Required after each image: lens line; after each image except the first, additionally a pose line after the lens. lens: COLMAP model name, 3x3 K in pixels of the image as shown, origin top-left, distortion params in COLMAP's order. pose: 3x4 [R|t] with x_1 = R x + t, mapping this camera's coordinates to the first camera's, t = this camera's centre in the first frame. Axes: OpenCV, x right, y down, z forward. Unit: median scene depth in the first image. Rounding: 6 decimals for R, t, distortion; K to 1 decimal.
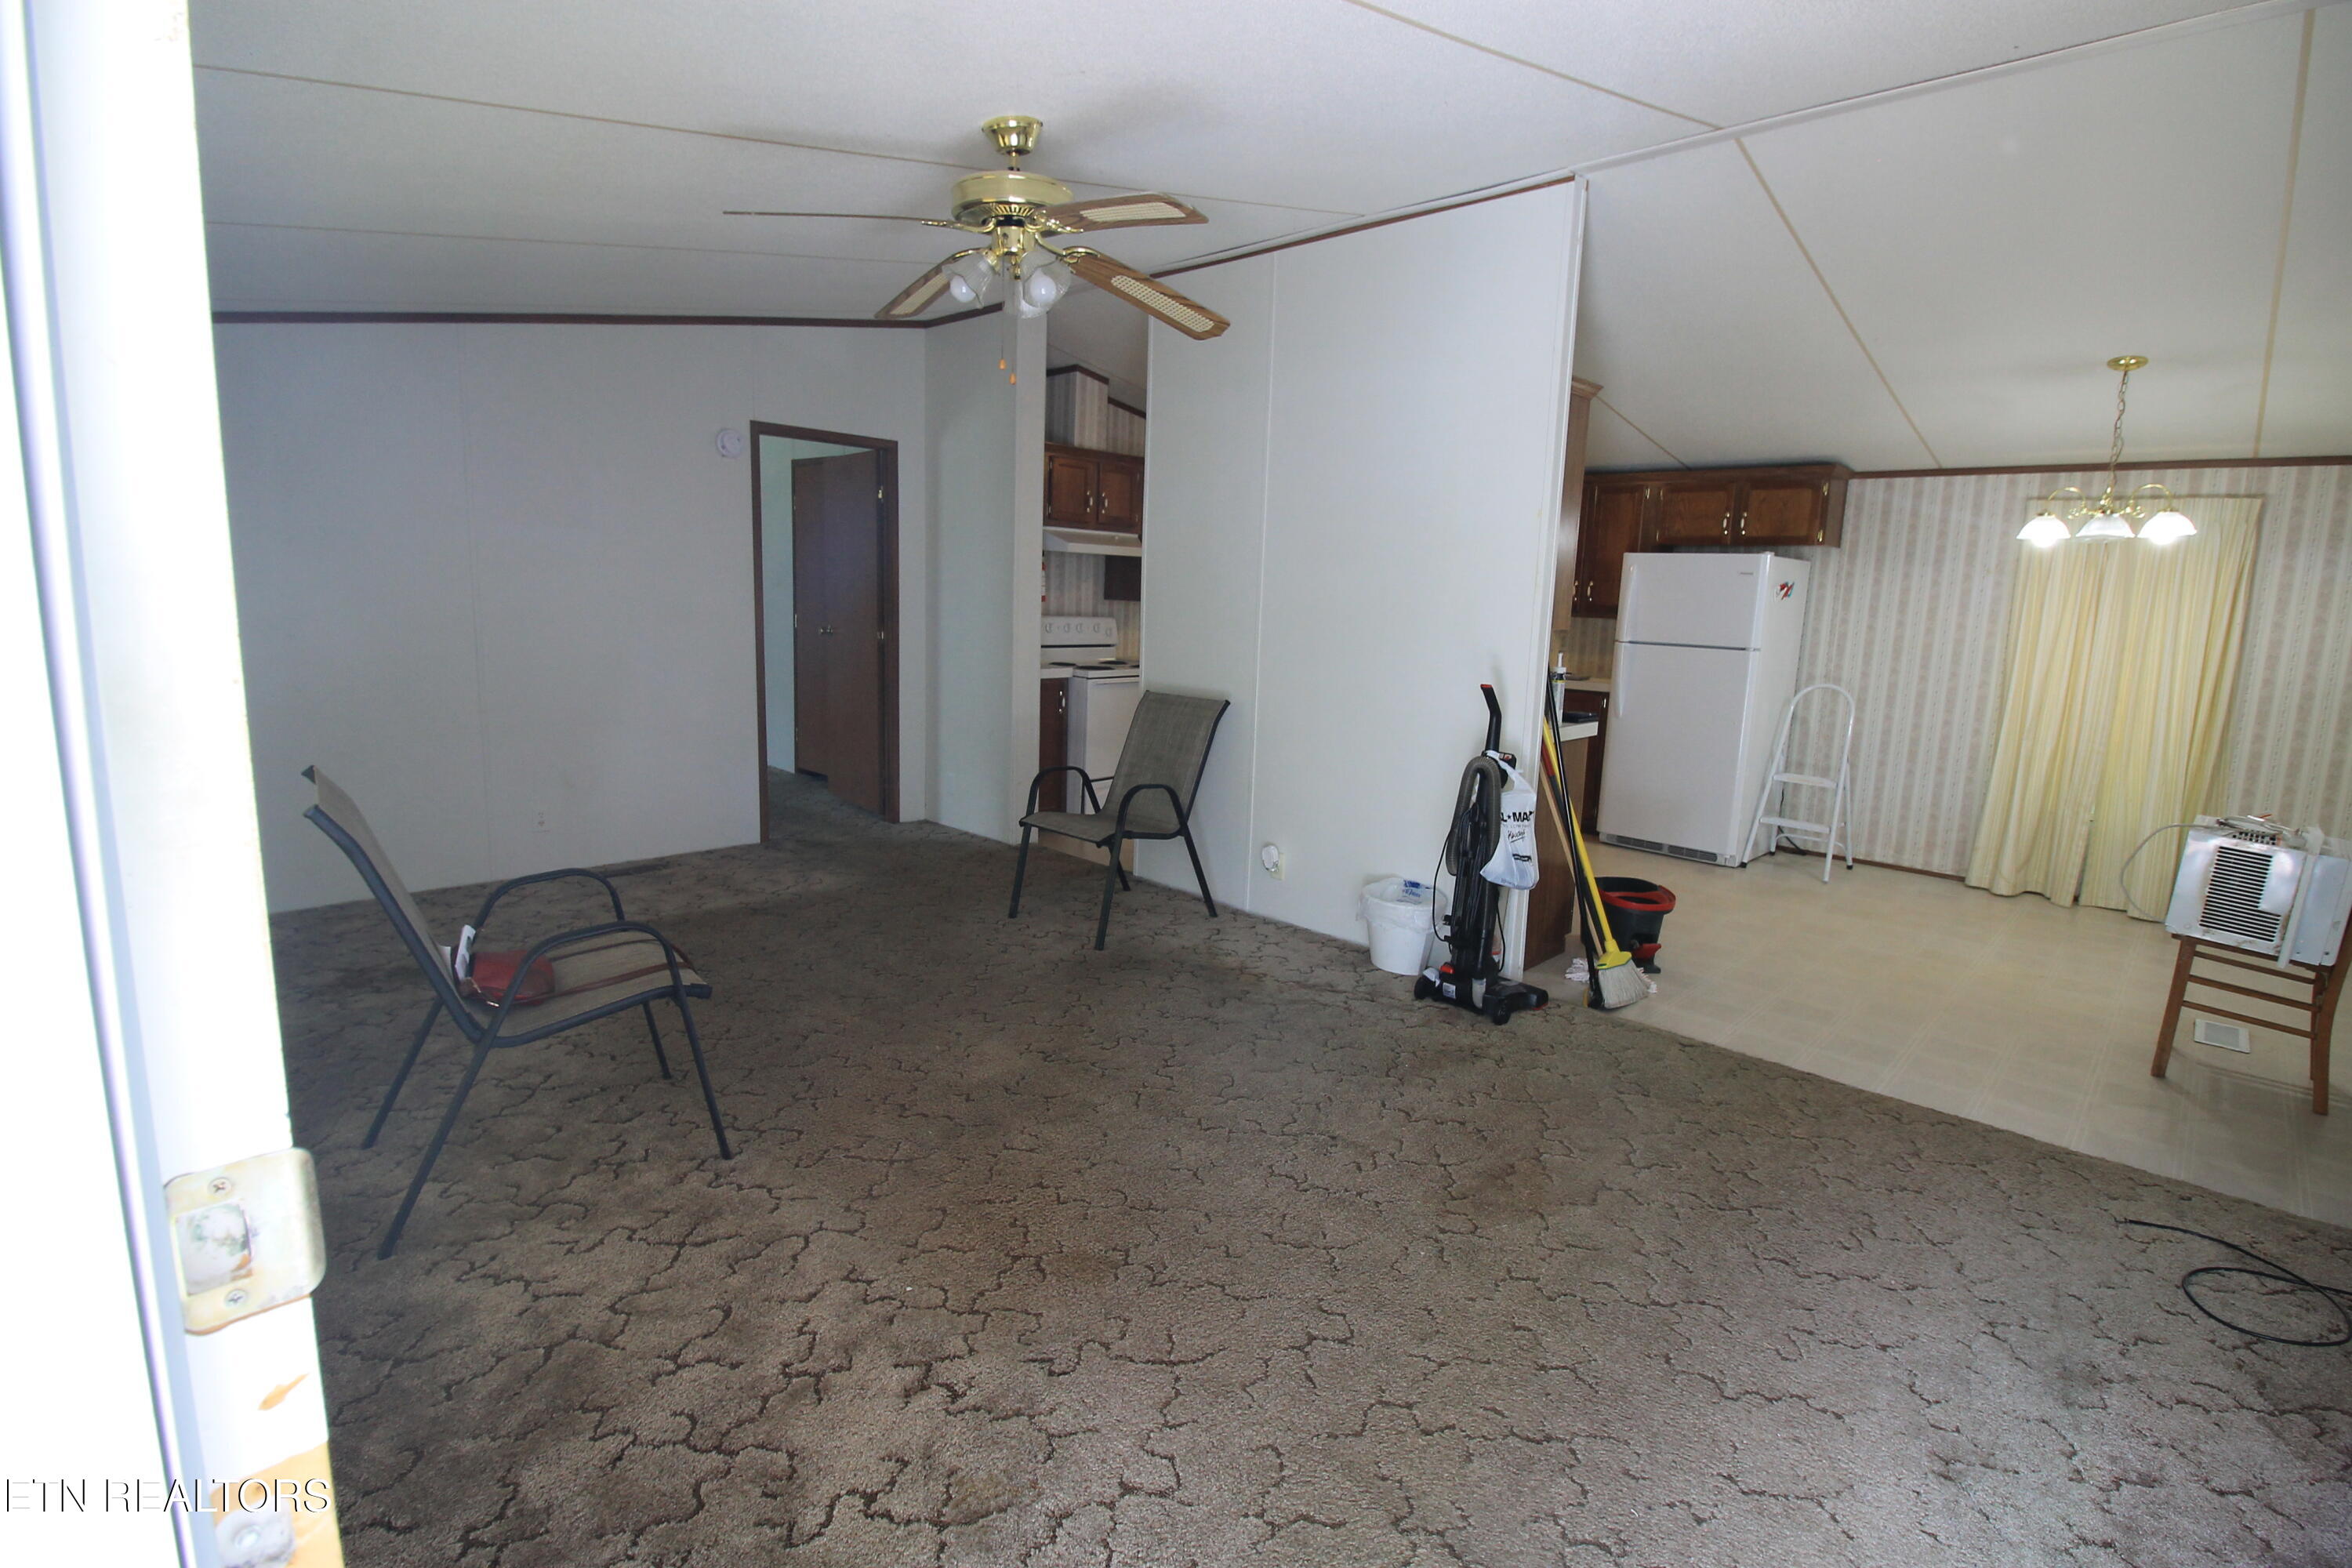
lens RADIAL K [[1131.0, 0, 1181.9], [0, 1131.0, 770.6], [0, 0, 1]] dist [0.003388, -0.012667]
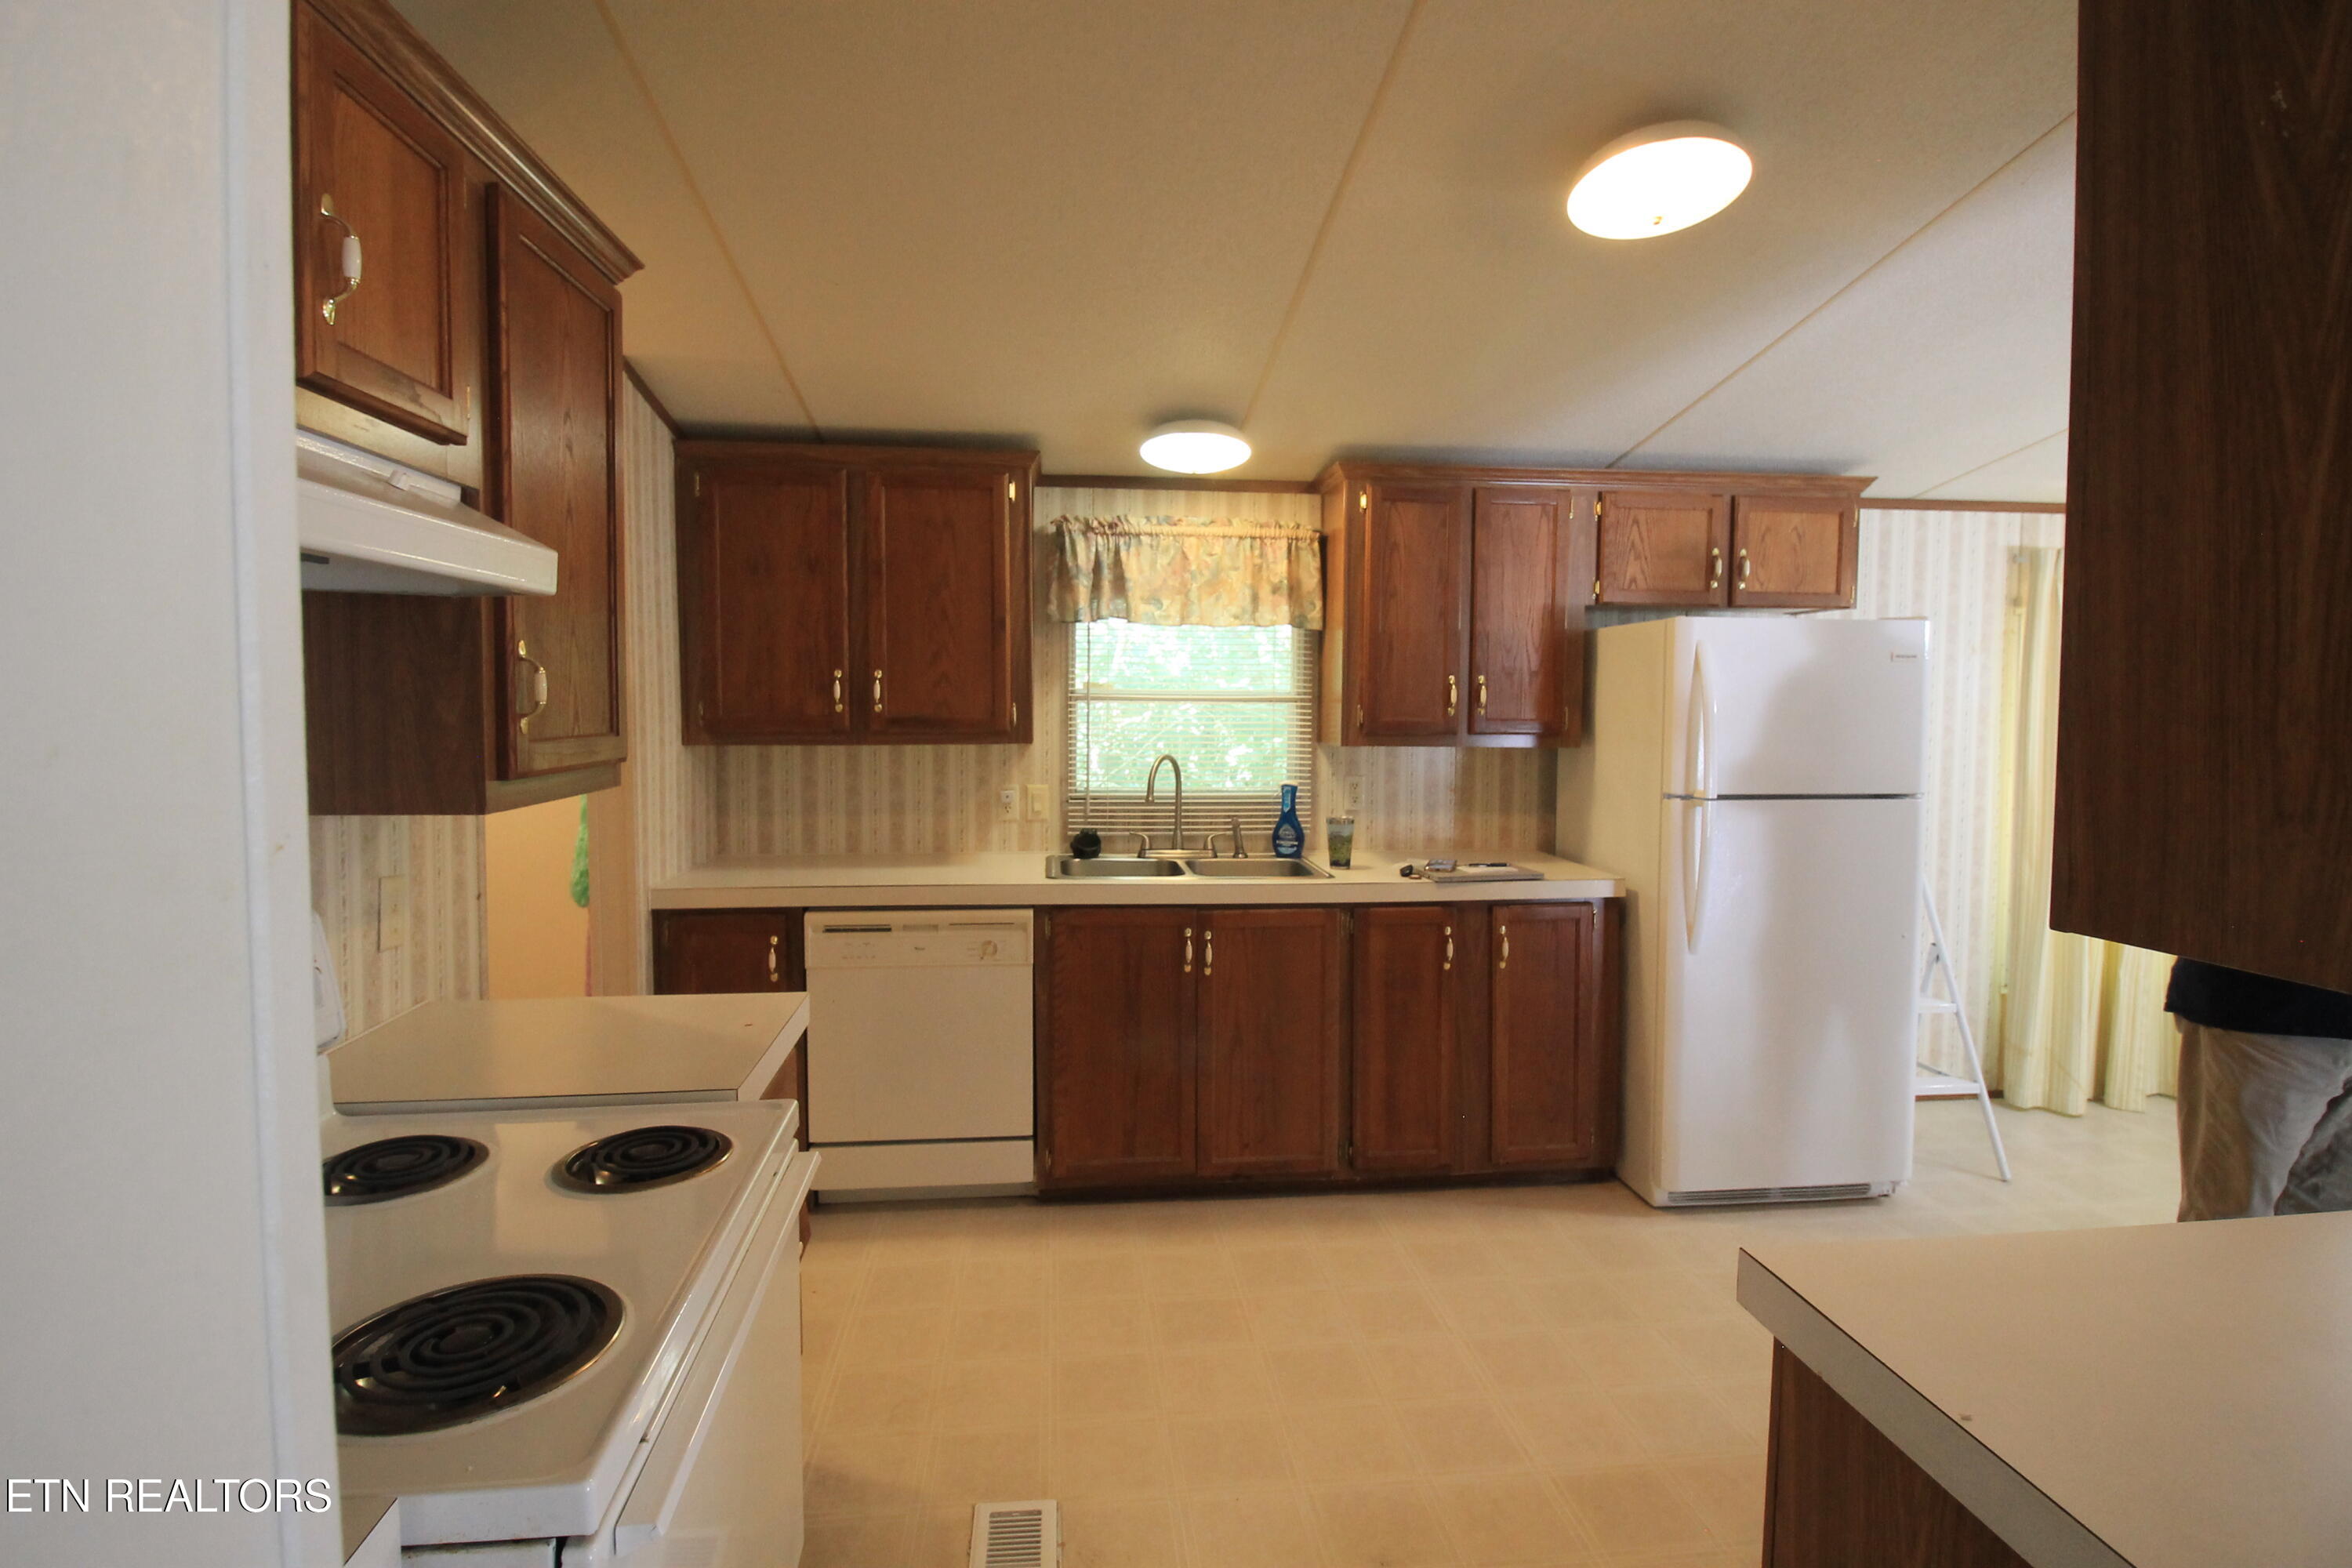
lens RADIAL K [[1168.0, 0, 1179.3], [0, 1168.0, 752.2], [0, 0, 1]] dist [-0.002688, -0.000210]
pose [[0.623889, -0.069382, 0.778427, -0.138683], [0.147465, 0.988610, -0.030074, -0.153905], [-0.767474, 0.133554, 0.627014, 0.873904]]
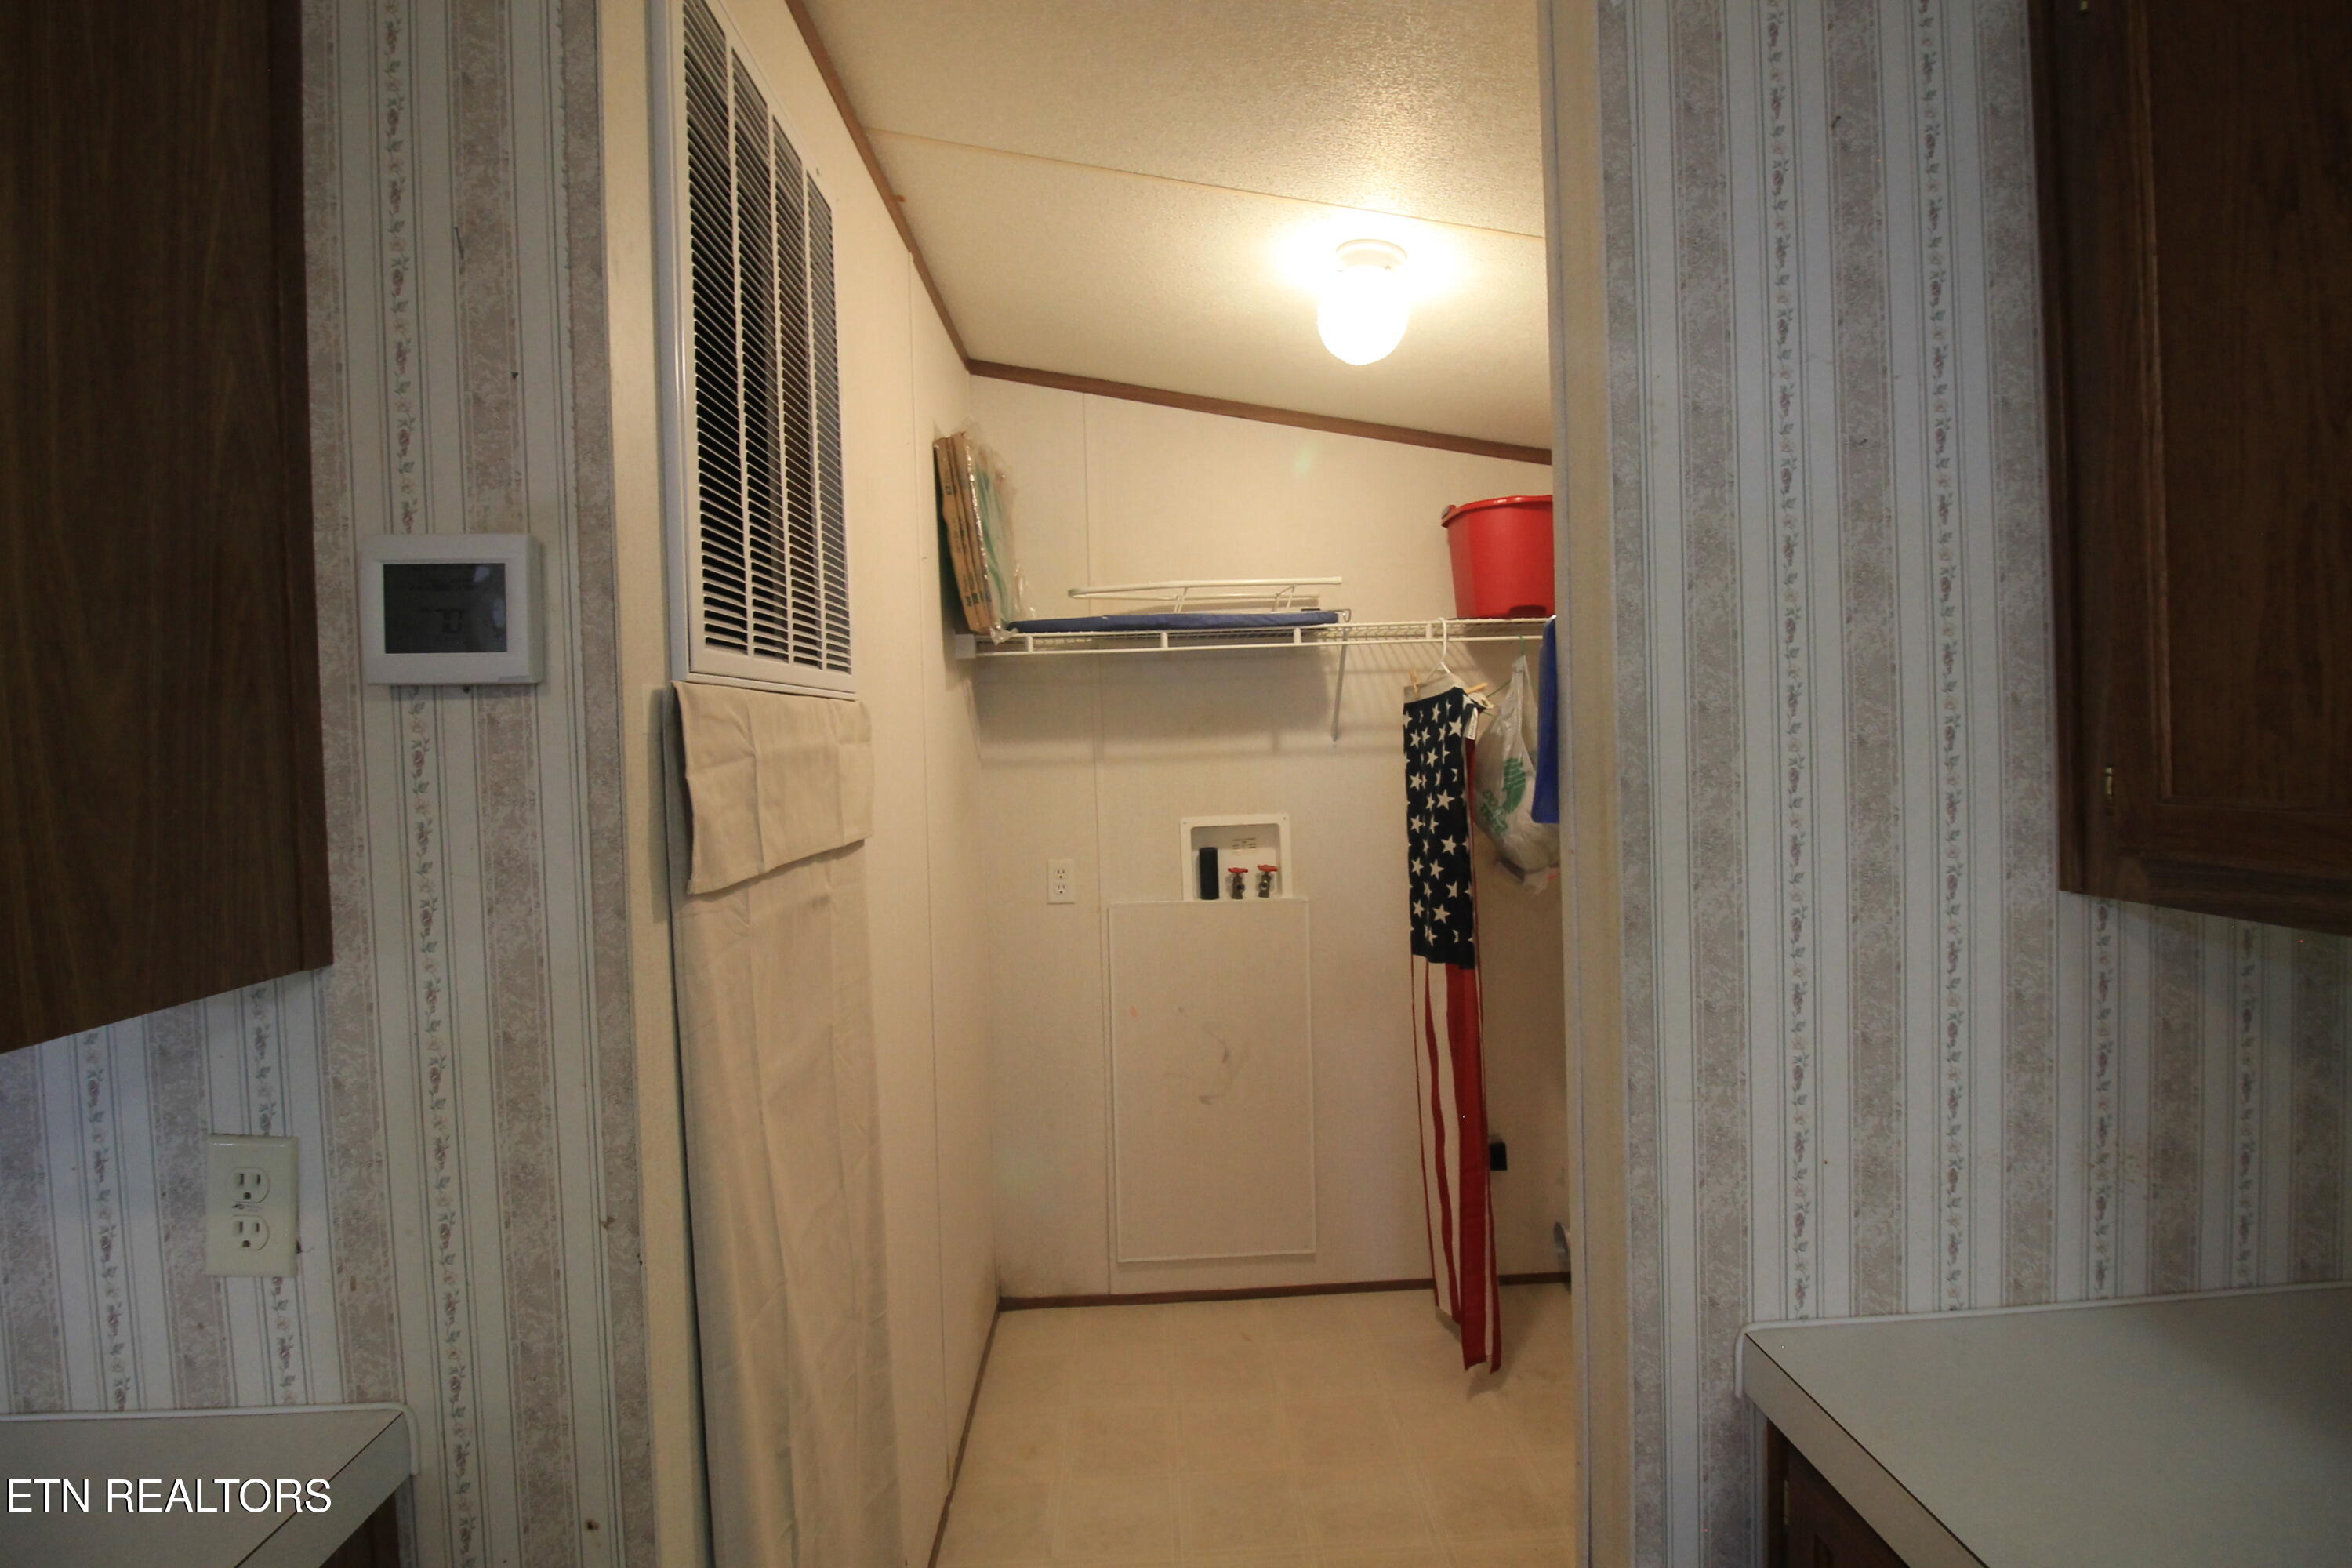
lens RADIAL K [[1131.0, 0, 1181.9], [0, 1131.0, 770.6], [0, 0, 1]] dist [0.003388, -0.012667]
pose [[0.728892, -0.037835, -0.683582, 0.152822], [-0.059118, 0.991264, -0.117901, -0.197786], [0.682071, 0.126349, 0.720288, 1.185417]]
